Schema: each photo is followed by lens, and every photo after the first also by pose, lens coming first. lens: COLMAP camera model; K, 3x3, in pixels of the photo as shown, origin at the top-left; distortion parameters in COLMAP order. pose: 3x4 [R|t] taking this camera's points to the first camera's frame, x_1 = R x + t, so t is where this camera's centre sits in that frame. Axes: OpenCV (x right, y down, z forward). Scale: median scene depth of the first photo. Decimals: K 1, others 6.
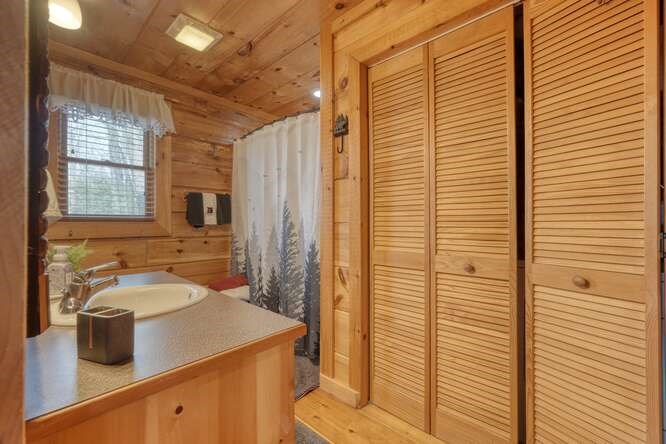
lens RADIAL K [[281.1, 0, 330.9], [0, 281.1, 221.8], [0, 0, 1]] dist [0.003474, 0.000540]
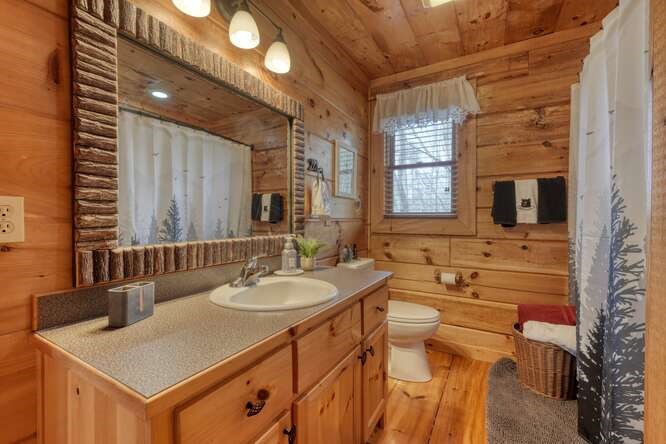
lens RADIAL K [[281.1, 0, 332.0], [0, 281.1, 221.5], [0, 0, 1]] dist [0.003474, 0.000540]
pose [[0.225351, 0.010112, -0.974225, 0.167869], [-0.005934, 0.999942, 0.009006, 0.001836], [0.974260, 0.003752, 0.225398, 0.383965]]
